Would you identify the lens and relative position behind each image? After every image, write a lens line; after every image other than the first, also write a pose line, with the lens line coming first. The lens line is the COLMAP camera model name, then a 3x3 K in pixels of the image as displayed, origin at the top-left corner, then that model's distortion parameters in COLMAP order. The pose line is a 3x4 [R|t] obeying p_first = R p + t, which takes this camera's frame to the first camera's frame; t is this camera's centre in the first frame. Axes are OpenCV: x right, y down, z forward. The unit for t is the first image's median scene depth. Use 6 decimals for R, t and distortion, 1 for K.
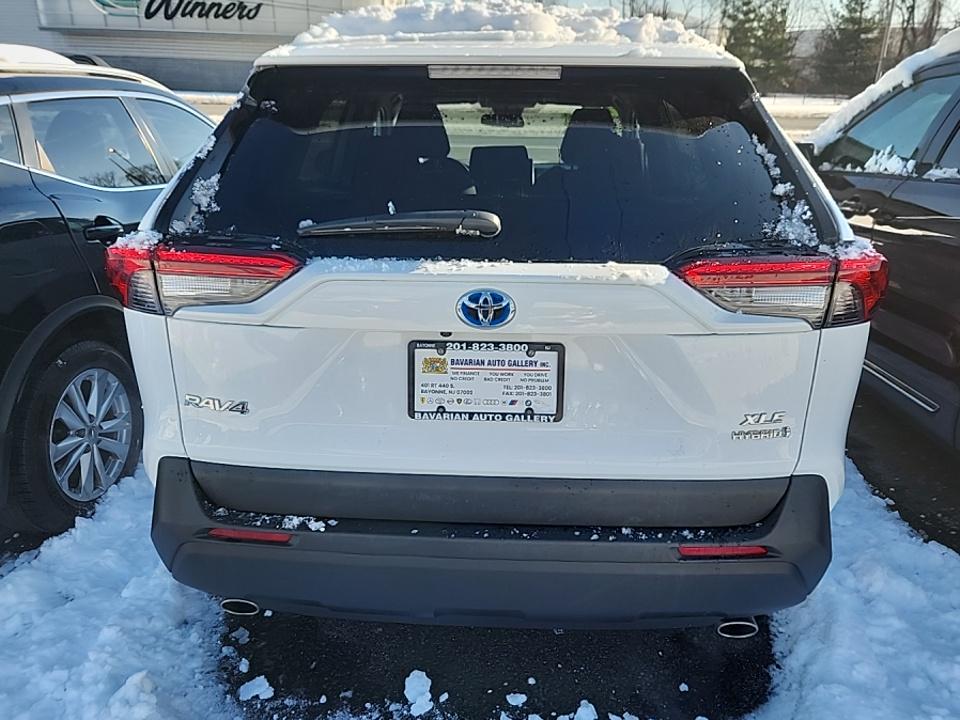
lens RADIAL K [[668.9, 0, 479.1], [0, 668.9, 349.3], [0, 0, 1]] dist [0.064434, -0.057868]
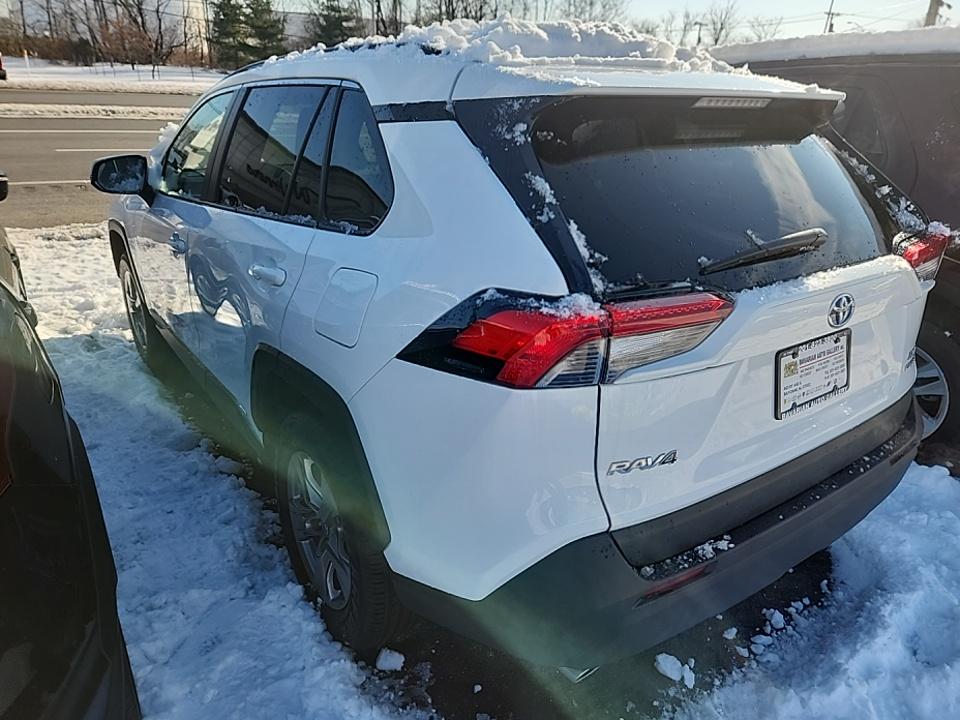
lens RADIAL K [[649.7, 0, 491.5], [0, 649.7, 359.6], [0, 0, 1]] dist [0.090546, -0.077450]
pose [[0.780286, -0.223603, 0.584085, -1.056900], [0.195105, 0.974326, 0.112353, -0.205131], [-0.594211, 0.026291, 0.803879, 0.379560]]
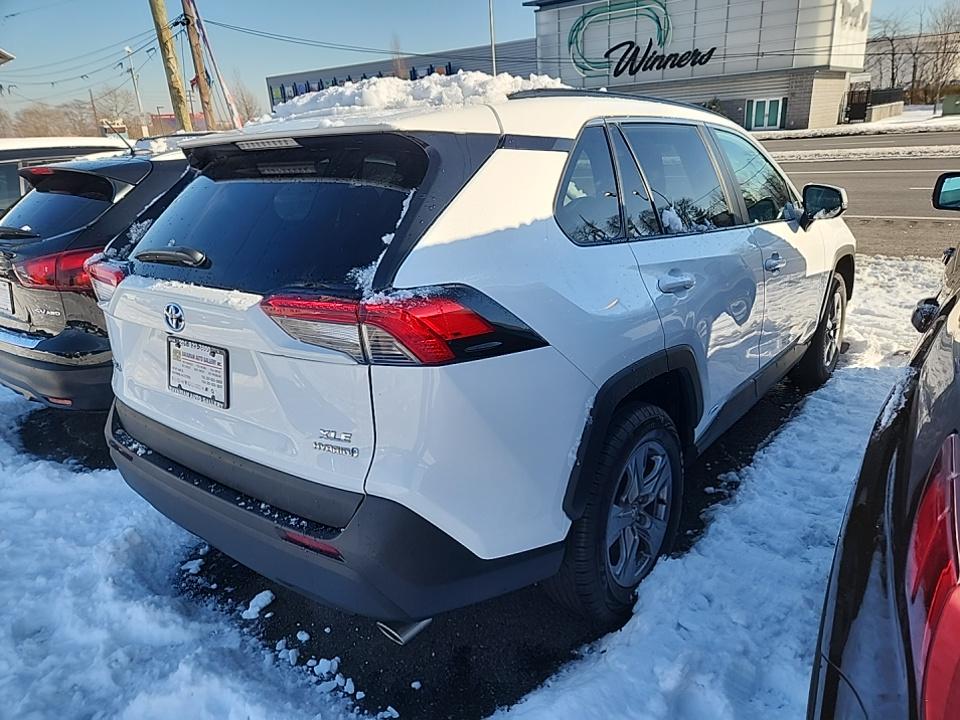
lens RADIAL K [[624.4, 0, 500.4], [0, 624.4, 359.7], [0, 0, 1]] dist [0.043791, -0.000611]
pose [[0.824638, 0.127860, -0.551021, 1.173144], [-0.135681, 0.990391, 0.026758, -0.089378], [0.549148, 0.052698, 0.834062, 0.246847]]
